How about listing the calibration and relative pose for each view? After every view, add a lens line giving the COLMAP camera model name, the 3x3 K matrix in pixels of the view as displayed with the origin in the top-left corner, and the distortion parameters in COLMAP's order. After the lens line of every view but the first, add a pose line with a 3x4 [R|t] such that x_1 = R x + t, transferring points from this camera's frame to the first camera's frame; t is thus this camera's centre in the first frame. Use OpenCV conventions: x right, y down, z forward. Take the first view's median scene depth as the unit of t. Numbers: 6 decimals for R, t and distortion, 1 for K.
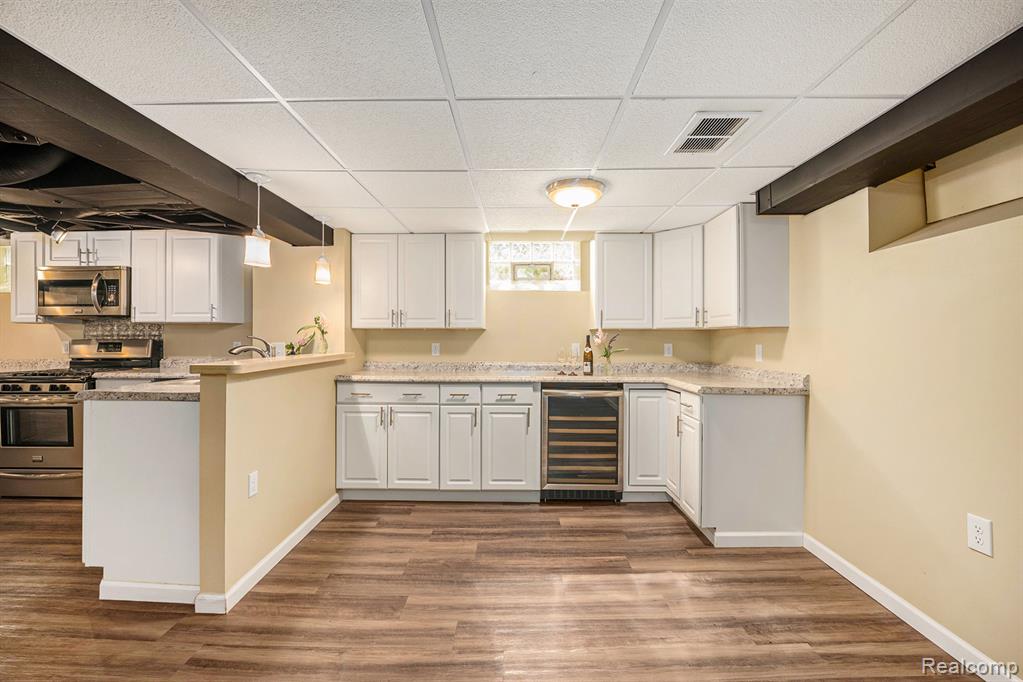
lens RADIAL K [[412.2, 0, 513.2], [0, 412.2, 340.8], [0, 0, 1]] dist [-0.012957, 0.000225]
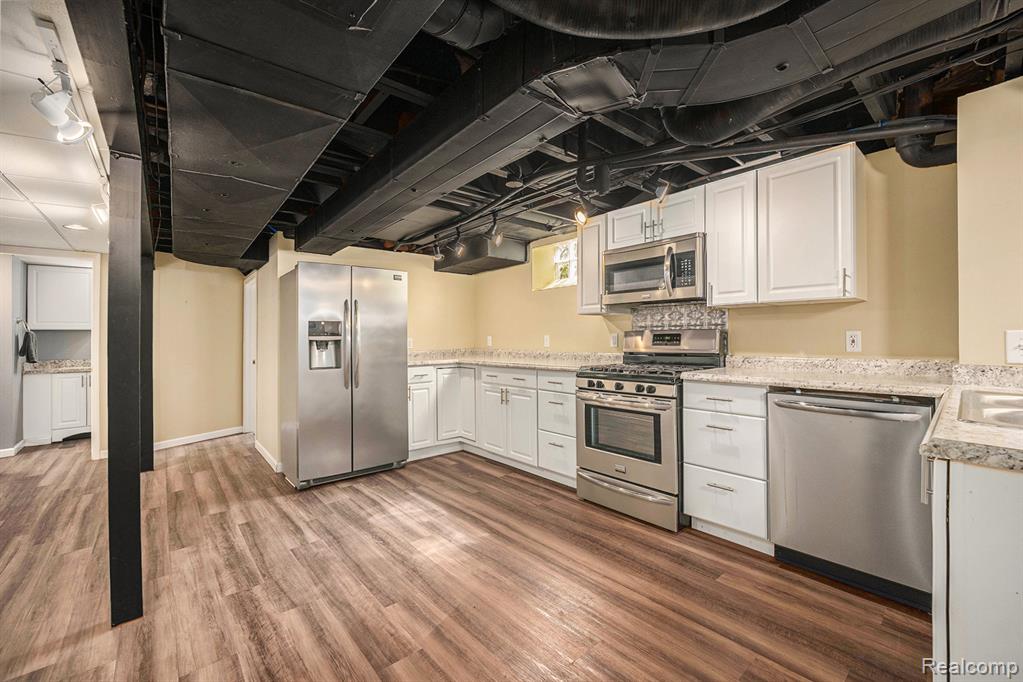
lens RADIAL K [[412.2, 0, 508.5], [0, 412.2, 337.8], [0, 0, 1]] dist [-0.012957, 0.000225]
pose [[0.664277, -0.002366, -0.747482, -0.633118], [0.003318, 0.999994, -0.000217, 0.011854], [0.747479, -0.002336, 0.664282, 0.228447]]
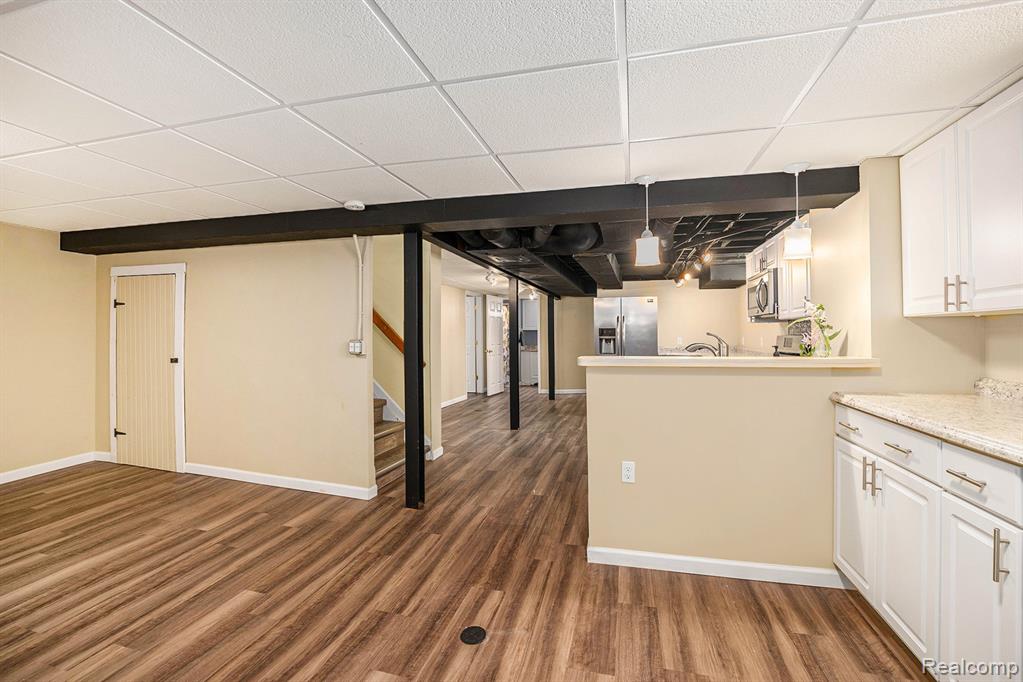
lens RADIAL K [[449.1, 0, 510.0], [0, 449.1, 334.4], [0, 0, 1]] dist [-0.003082, -0.000152]
pose [[-0.251333, 0.004213, -0.967892, 0.358812], [0.001468, 0.999991, 0.003971, -0.009350], [0.967900, -0.000423, -0.251337, 0.614370]]
